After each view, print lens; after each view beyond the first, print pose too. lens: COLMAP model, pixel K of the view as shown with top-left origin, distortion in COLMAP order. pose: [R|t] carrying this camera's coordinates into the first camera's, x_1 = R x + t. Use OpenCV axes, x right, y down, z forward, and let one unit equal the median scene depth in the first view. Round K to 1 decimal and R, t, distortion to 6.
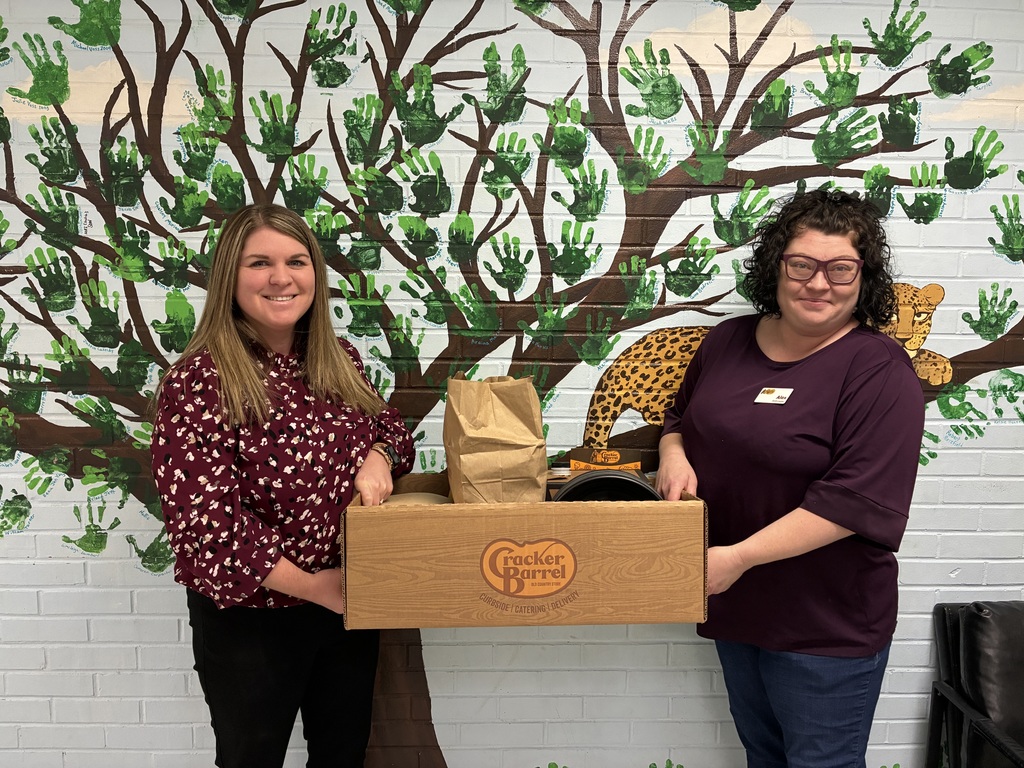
lens RADIAL K [[787.7, 0, 514.7], [0, 787.7, 383.3], [0, 0, 1]] dist [0.032712, -0.031718]
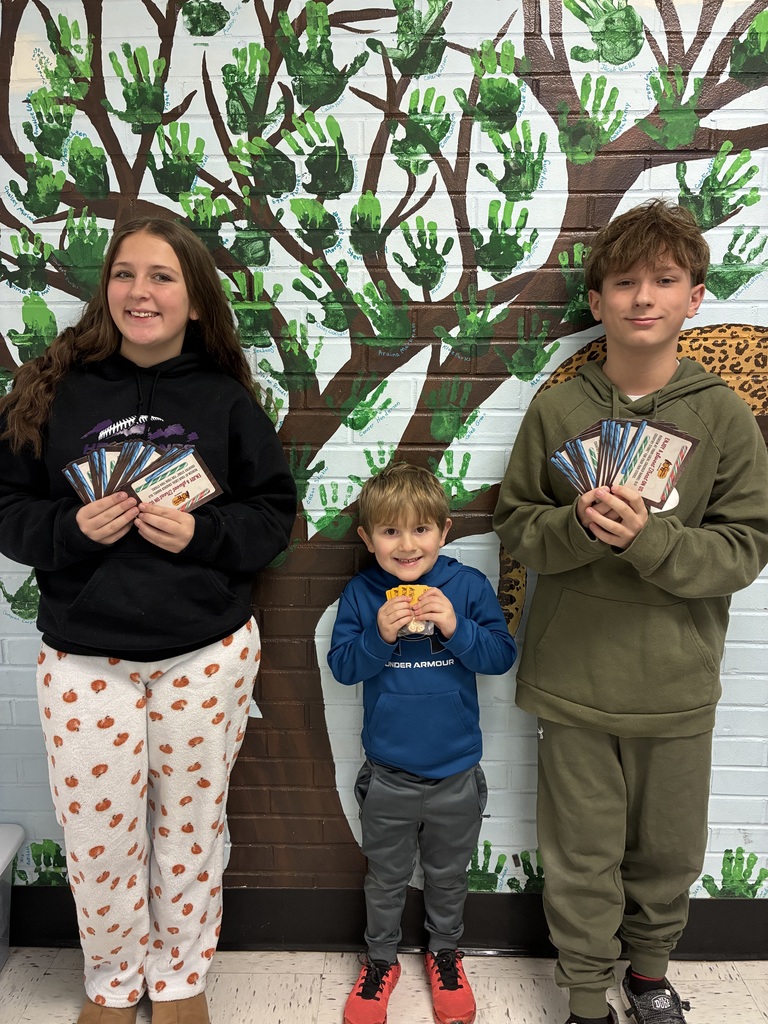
lens RADIAL K [[787.7, 0, 393.6], [0, 787.7, 551.9], [0, 0, 1]] dist [0.032712, -0.031718]
pose [[0.999075, 0.003774, -0.042836, -0.002064], [0.003965, 0.983816, 0.179140, 0.004347], [0.042819, -0.179144, 0.982891, 0.122050]]
